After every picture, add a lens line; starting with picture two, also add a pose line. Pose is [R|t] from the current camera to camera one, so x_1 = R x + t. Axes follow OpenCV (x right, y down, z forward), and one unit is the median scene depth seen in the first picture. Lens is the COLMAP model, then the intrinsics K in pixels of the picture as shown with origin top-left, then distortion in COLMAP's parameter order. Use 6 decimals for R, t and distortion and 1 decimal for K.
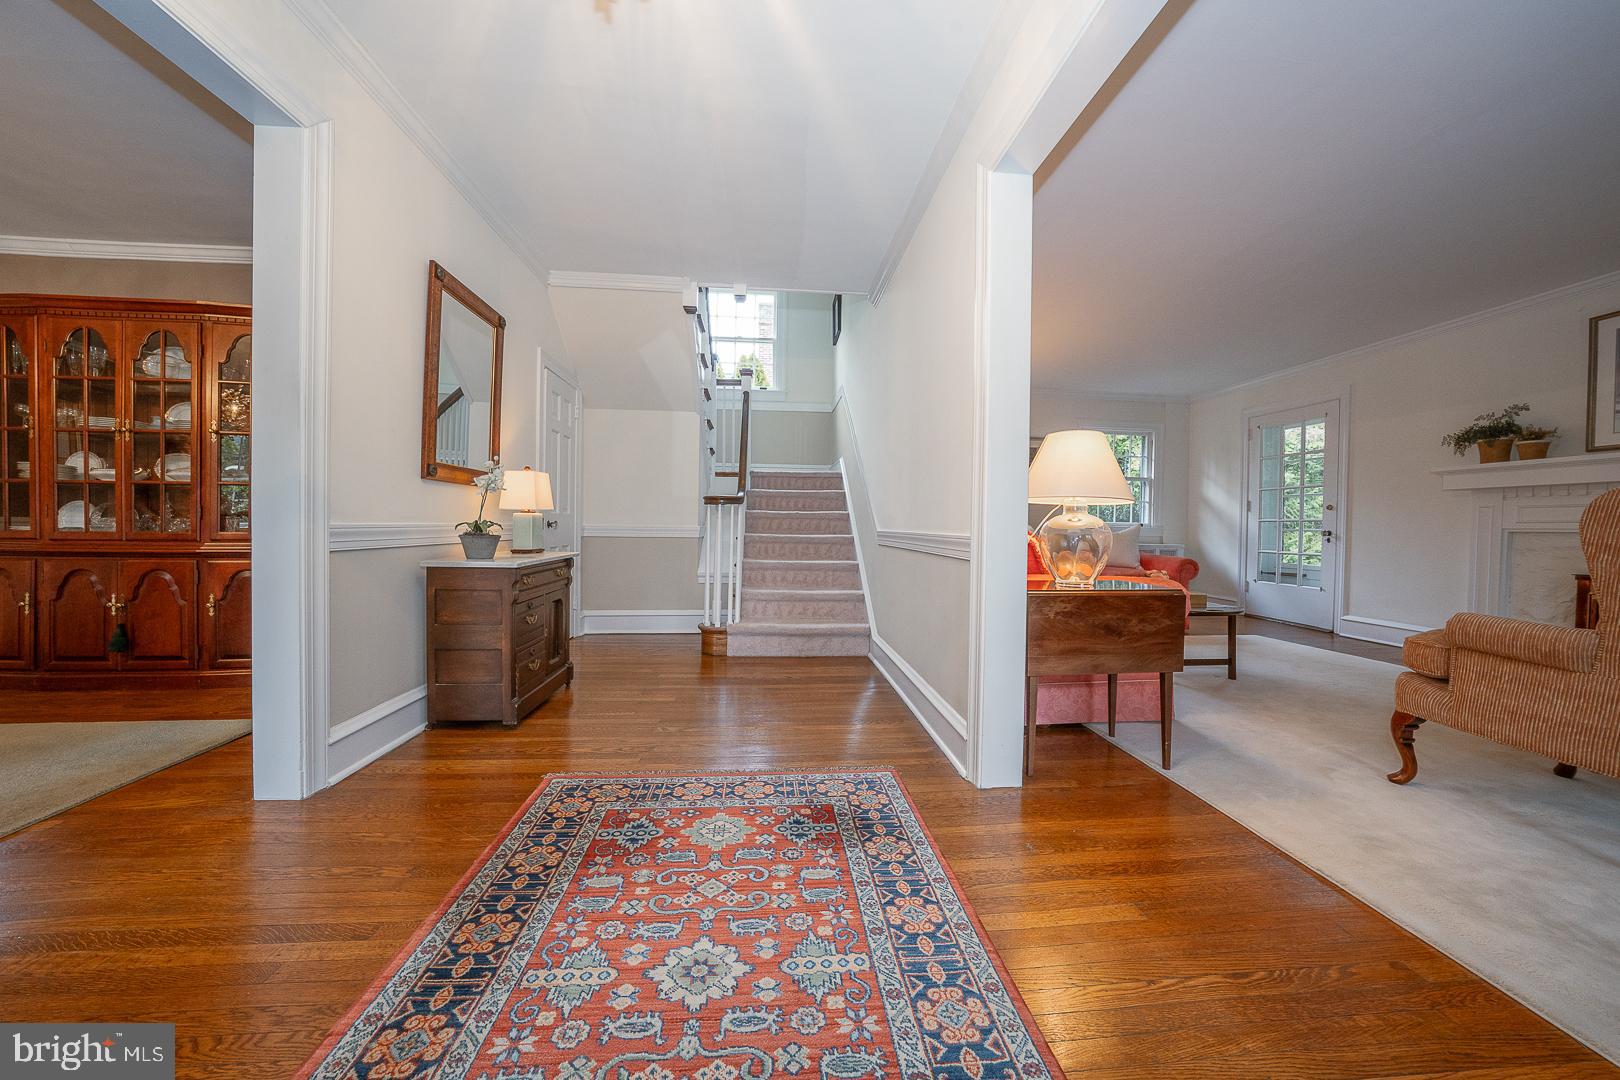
lens RADIAL K [[554.8, 0, 812.6], [0, 554.8, 534.0], [0, 0, 1]] dist [-0.022566, 0.004414]
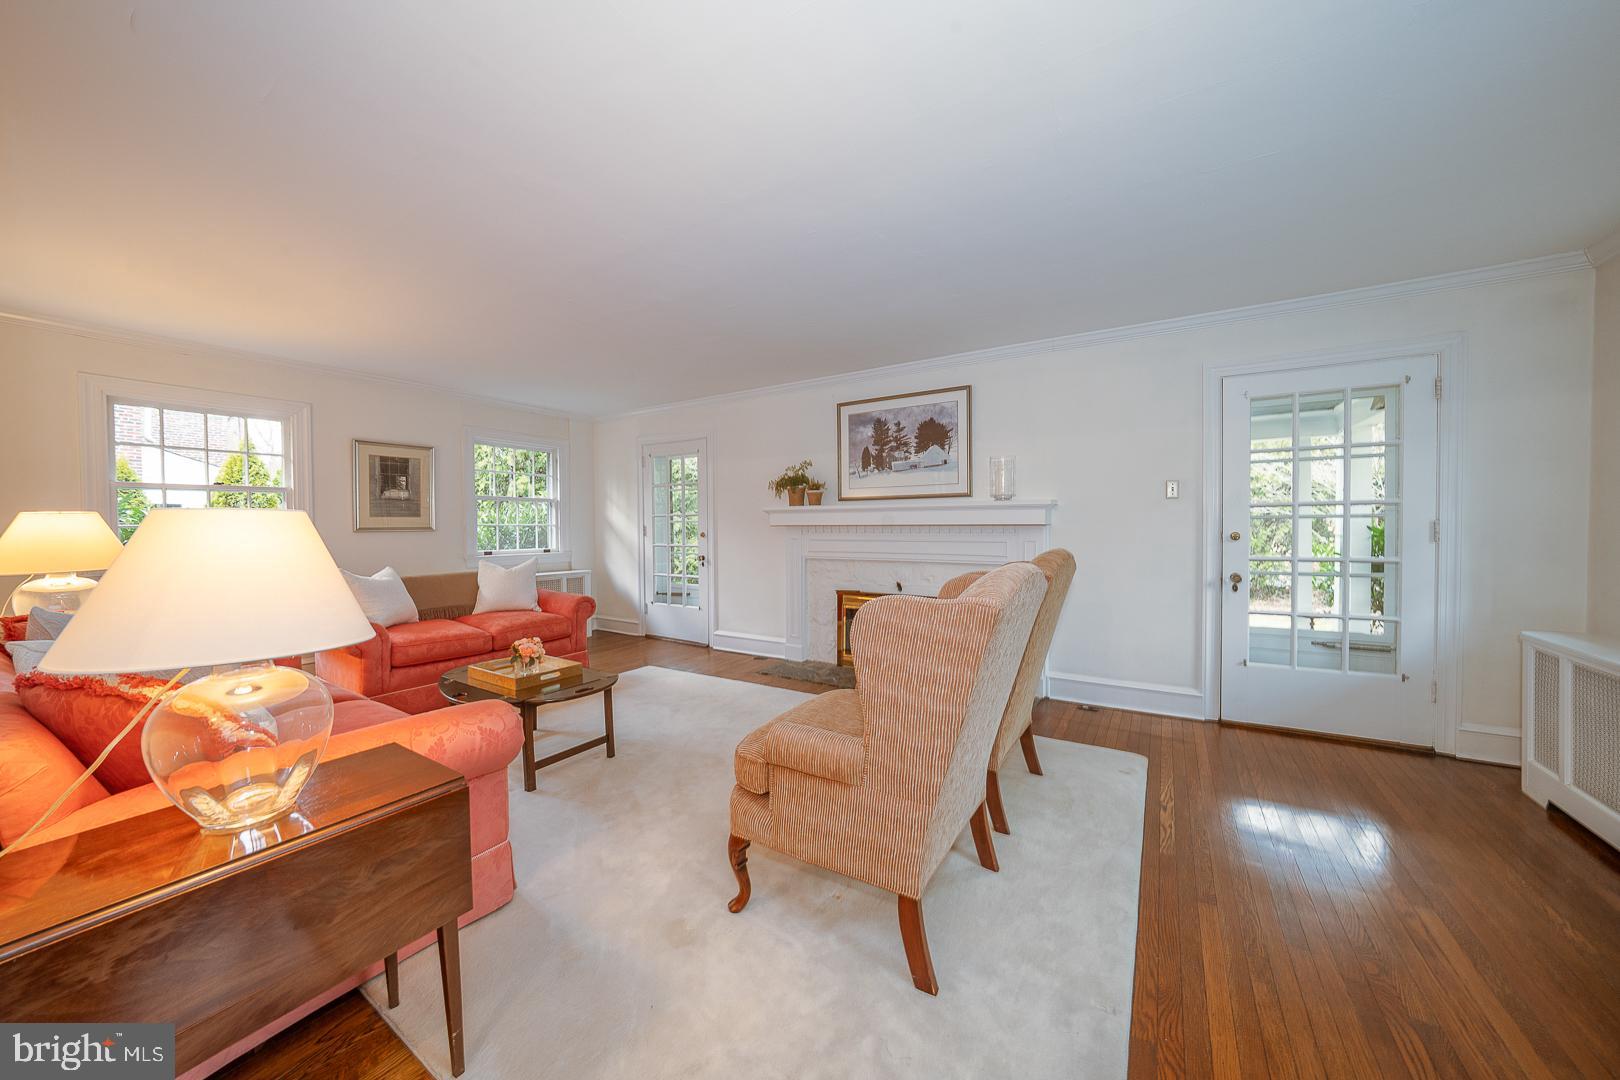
lens RADIAL K [[554.8, 0, 807.0], [0, 554.8, 538.4], [0, 0, 1]] dist [-0.022566, 0.004414]
pose [[0.609486, -0.039716, 0.791802, 0.428900], [0.027554, 0.999202, 0.028909, -0.163253], [-0.792318, 0.004198, 0.610094, 0.330092]]
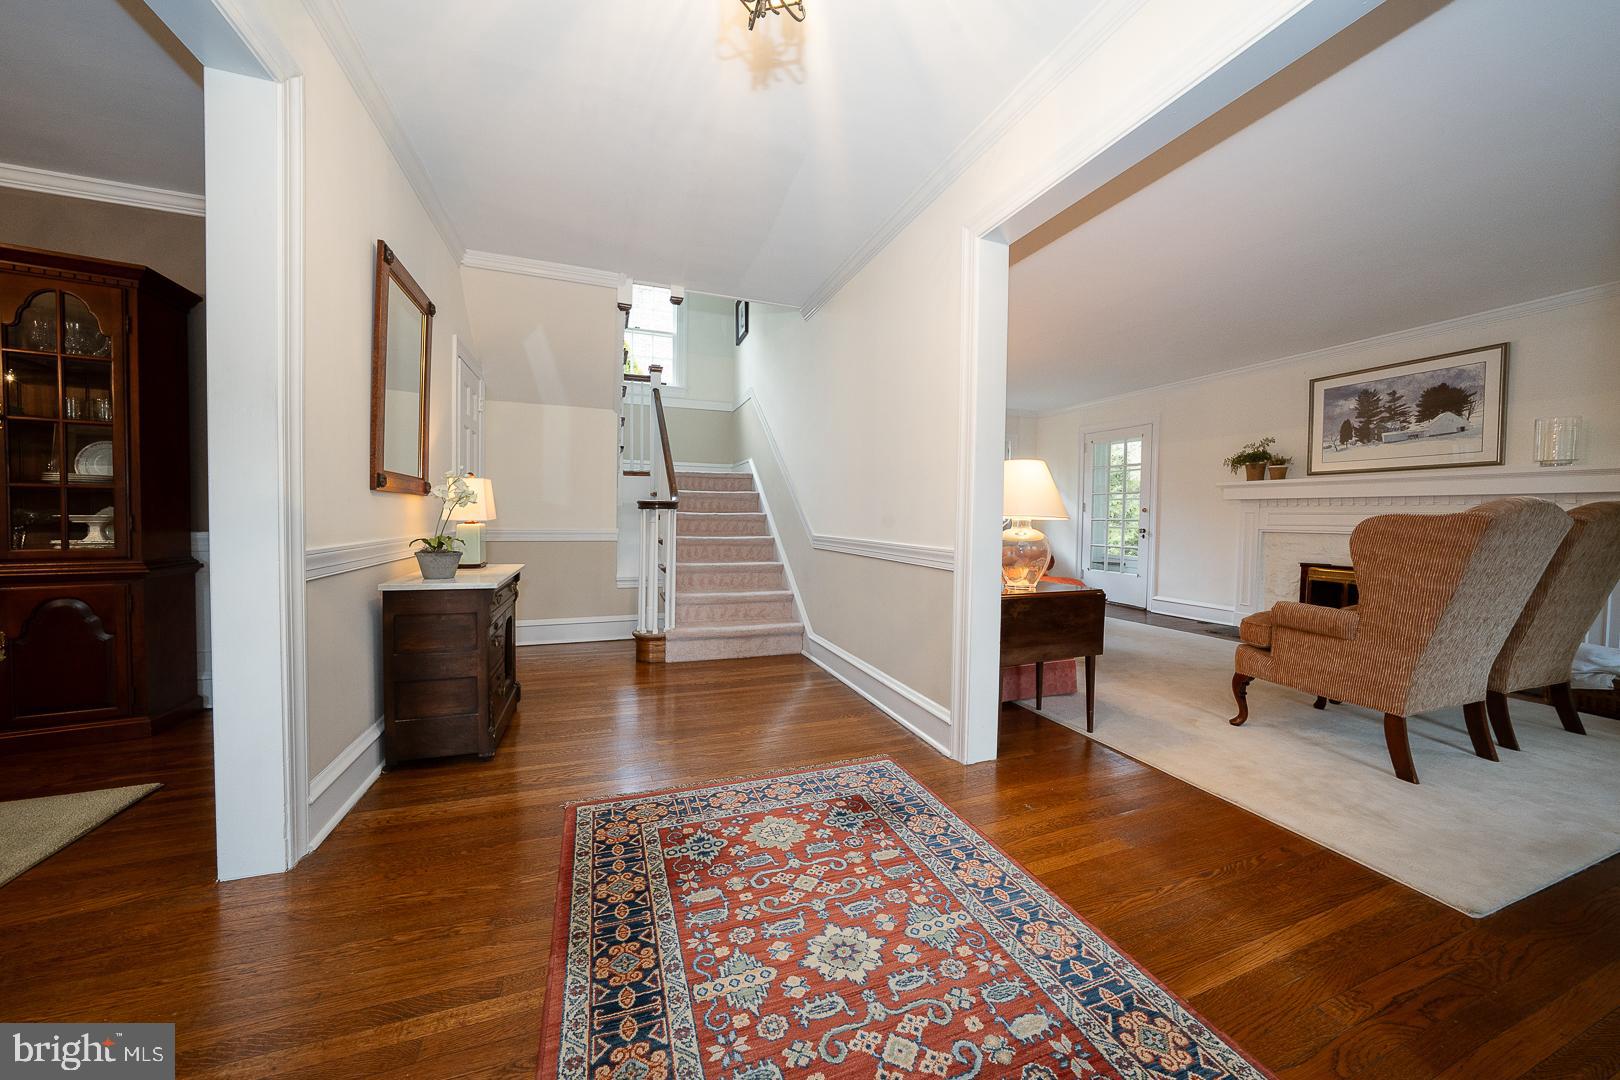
lens RADIAL K [[554.8, 0, 812.9], [0, 554.8, 533.9], [0, 0, 1]] dist [-0.022566, 0.004414]
pose [[0.963289, -0.008139, 0.268341, -0.300870], [0.002954, 0.999801, 0.019722, -0.051948], [-0.268449, -0.018205, 0.963122, -0.037294]]
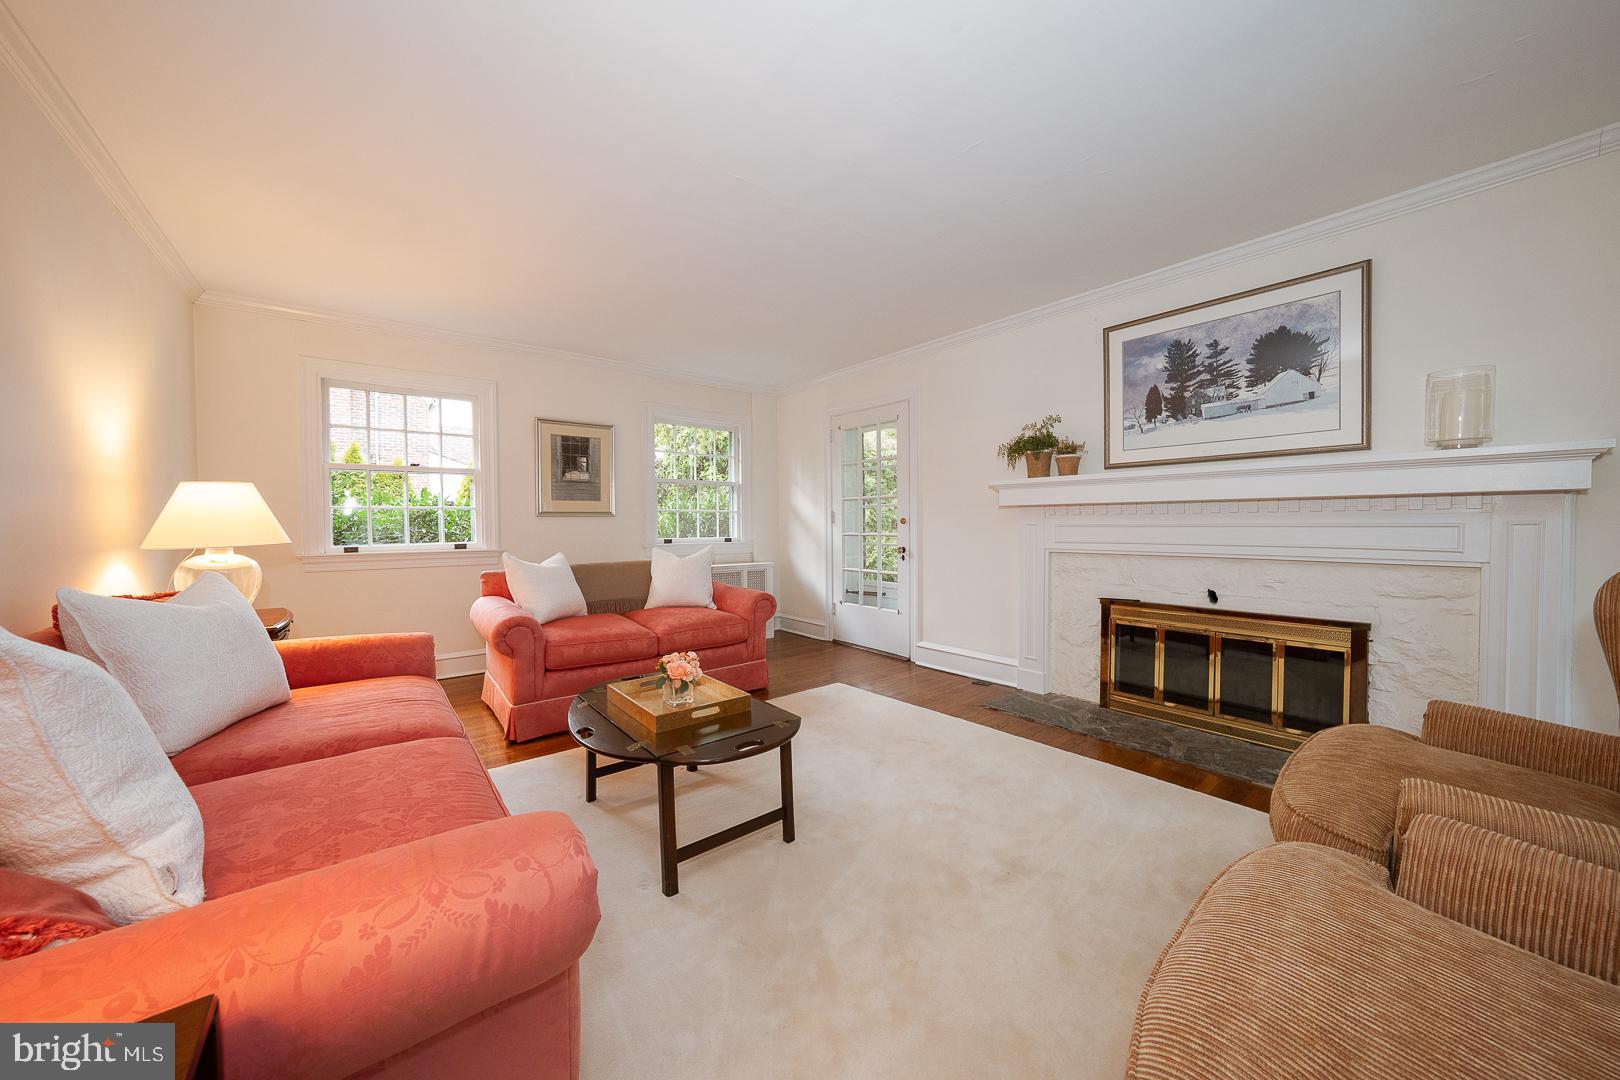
lens RADIAL K [[554.8, 0, 806.5], [0, 554.8, 537.2], [0, 0, 1]] dist [-0.022566, 0.004414]
pose [[0.830391, -0.036341, 0.555995, 0.737498], [0.029387, 0.999338, 0.021427, -0.111074], [-0.556406, -0.001454, 0.830909, 0.791847]]
